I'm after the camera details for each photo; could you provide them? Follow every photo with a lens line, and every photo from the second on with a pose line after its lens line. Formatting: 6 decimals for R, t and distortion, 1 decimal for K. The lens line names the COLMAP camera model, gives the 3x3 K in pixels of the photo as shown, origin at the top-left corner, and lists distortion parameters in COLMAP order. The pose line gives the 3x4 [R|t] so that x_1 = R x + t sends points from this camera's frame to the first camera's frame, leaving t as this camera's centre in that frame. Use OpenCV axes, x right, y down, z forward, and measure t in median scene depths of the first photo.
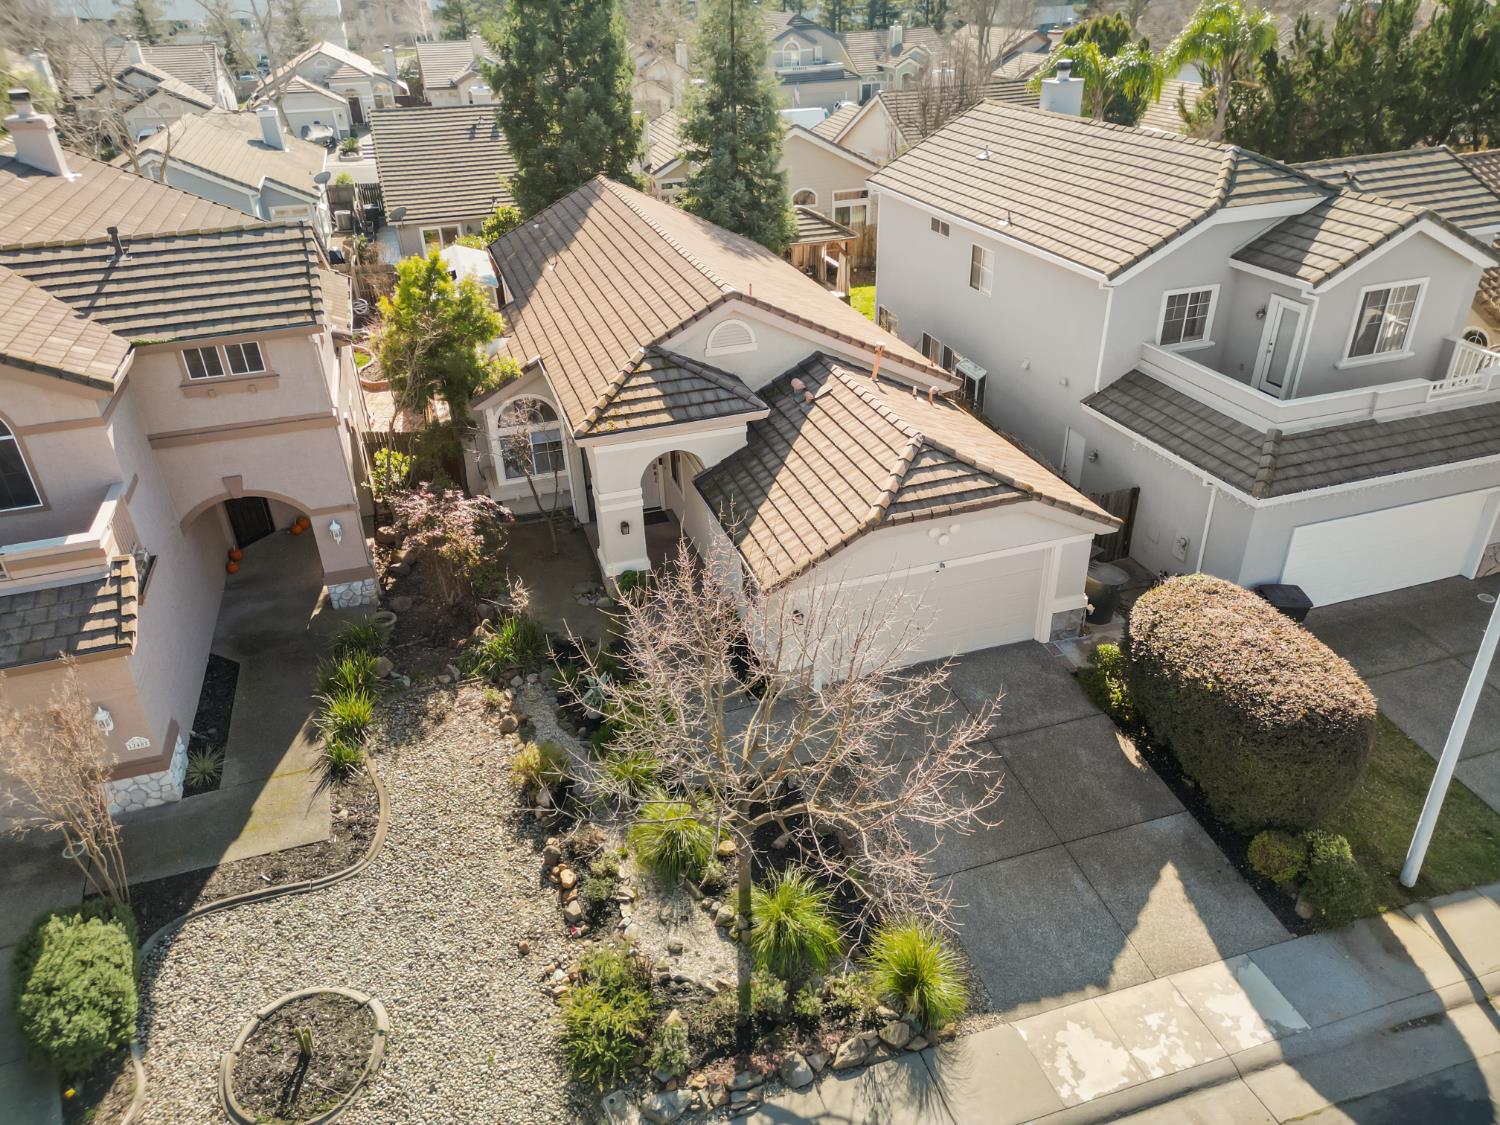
lens RADIAL K [[1037.5, 0, 745.9], [0, 1037.5, 550.8], [0, 0, 1]] dist [0.116153, -0.098748]
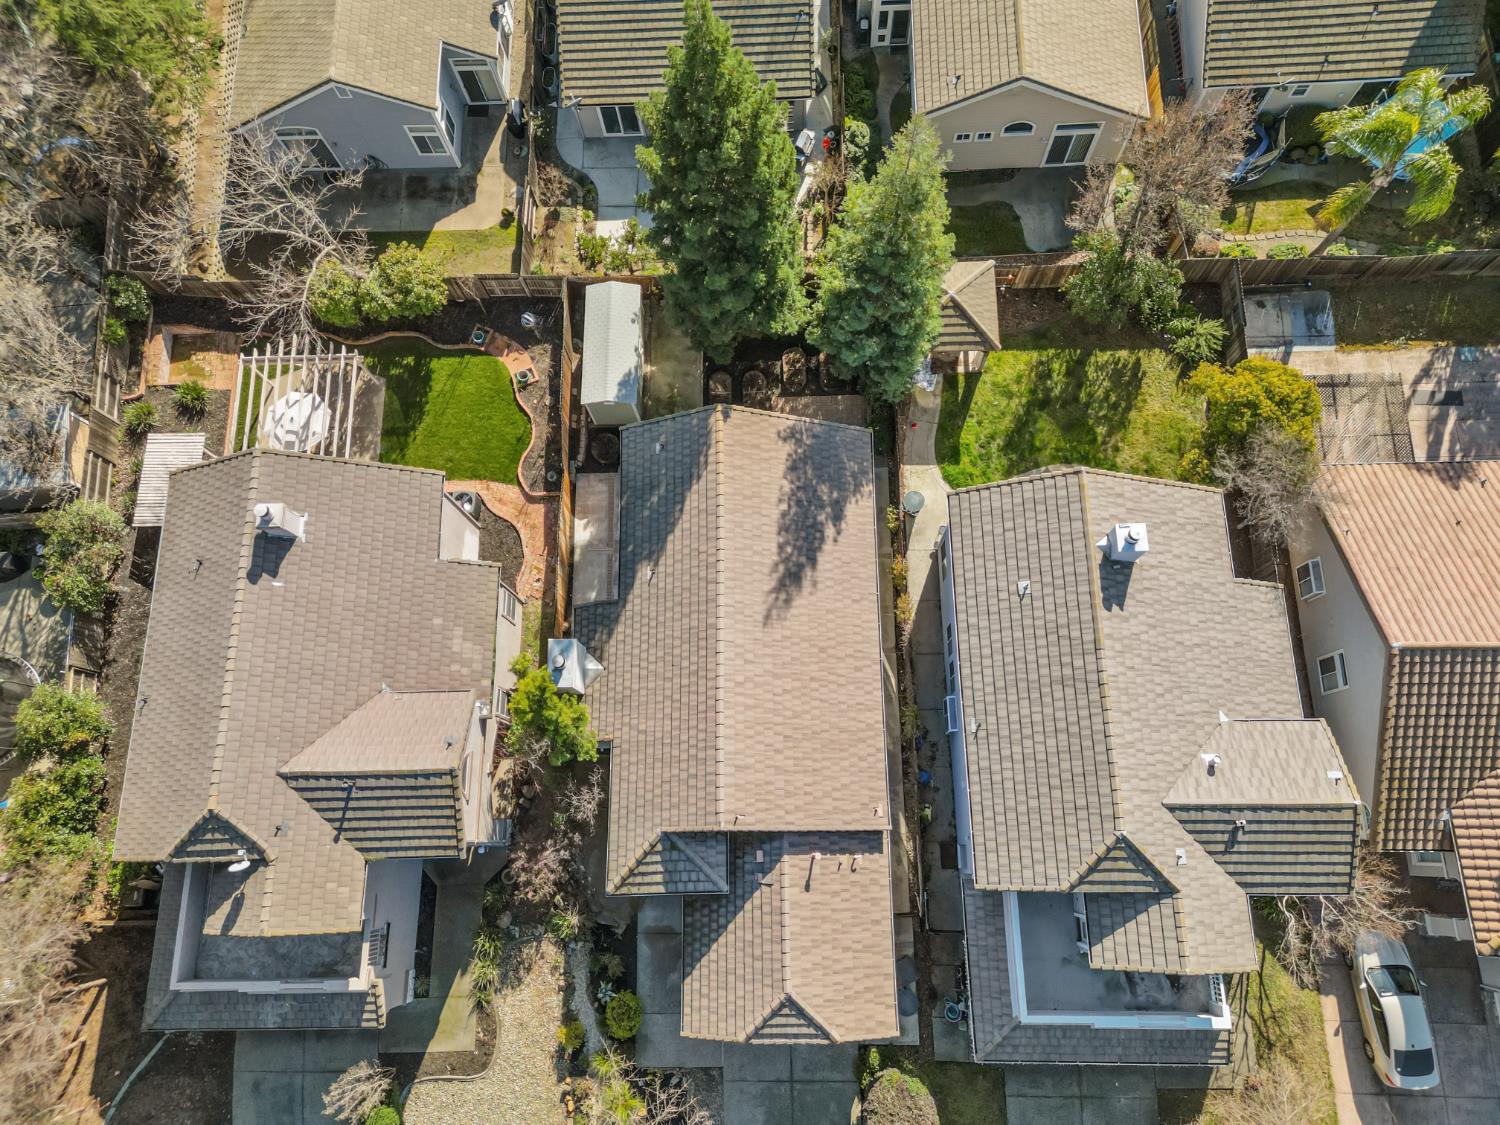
lens RADIAL K [[1037.5, 0, 745.9], [0, 1037.5, 550.8], [0, 0, 1]] dist [0.116153, -0.098748]
pose [[0.953889, 0.283884, -0.097499, 0.063143], [-0.127236, 0.676618, 0.725258, -1.851575], [0.271859, -0.679410, 0.681538, 0.297109]]
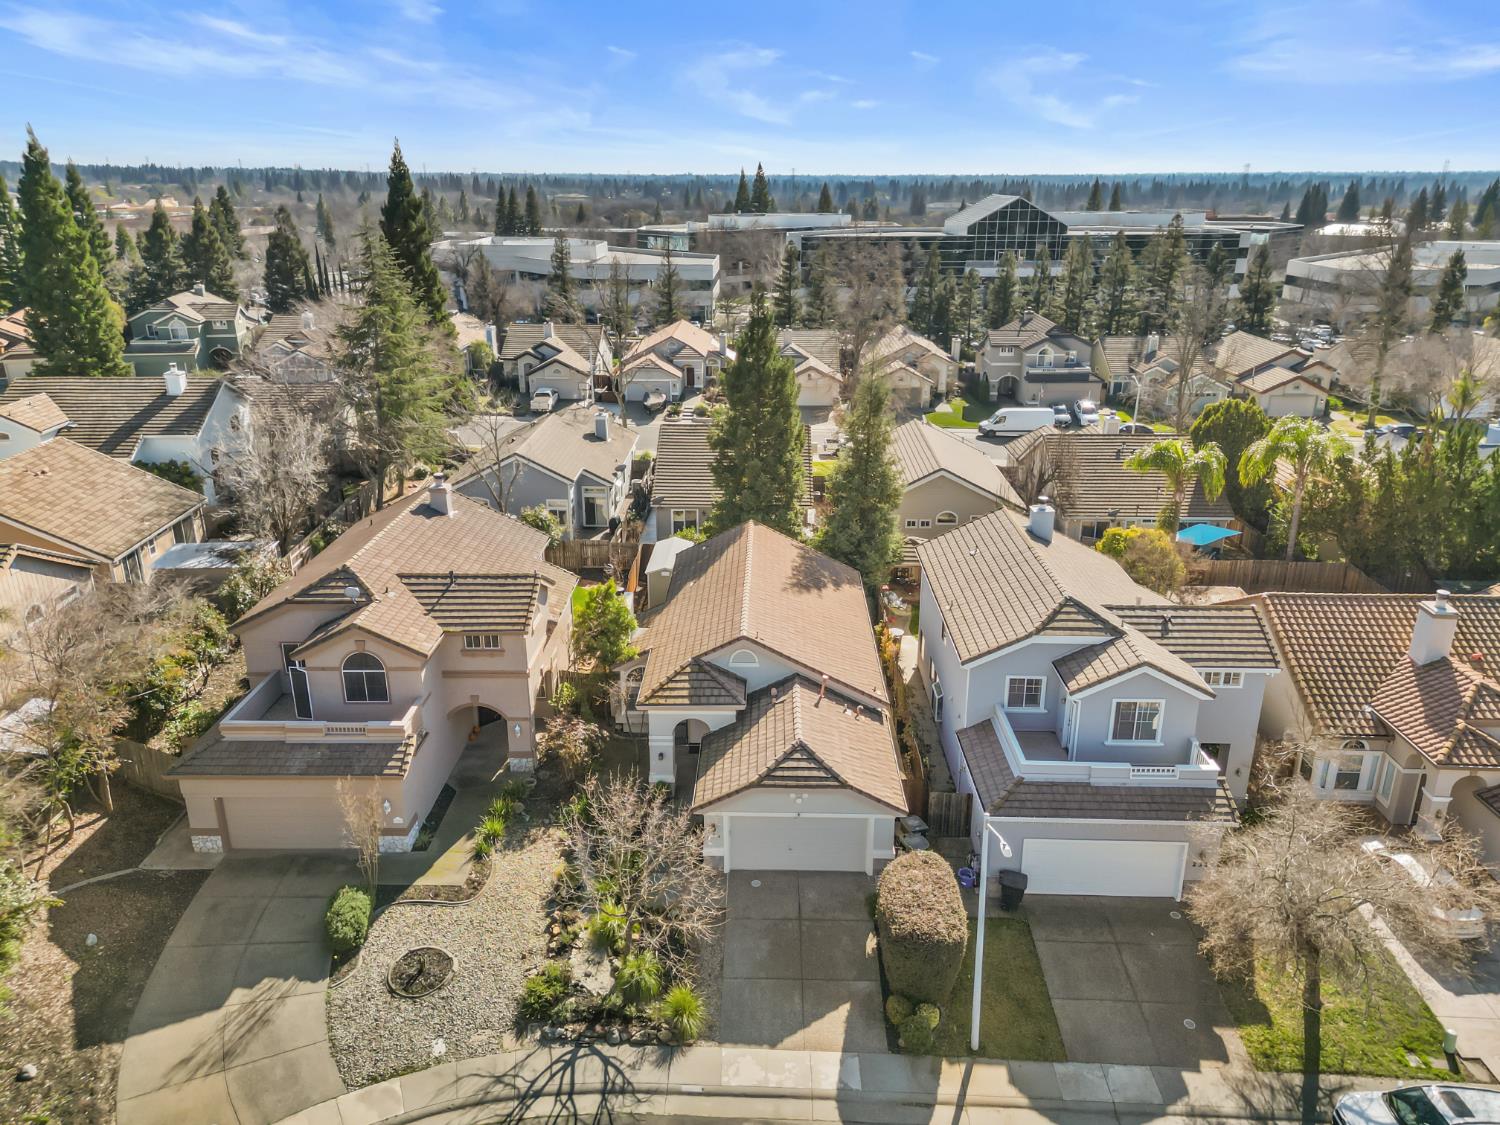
lens RADIAL K [[1062.6, 0, 750.0], [0, 1062.6, 562.5], [0, 0, 1]] dist [0.134067, -0.146550]
pose [[0.944045, 0.139412, -0.298903, 0.602461], [-0.185389, 0.973852, -0.131311, -0.152501], [0.272781, 0.179377, 0.945206, -0.853857]]
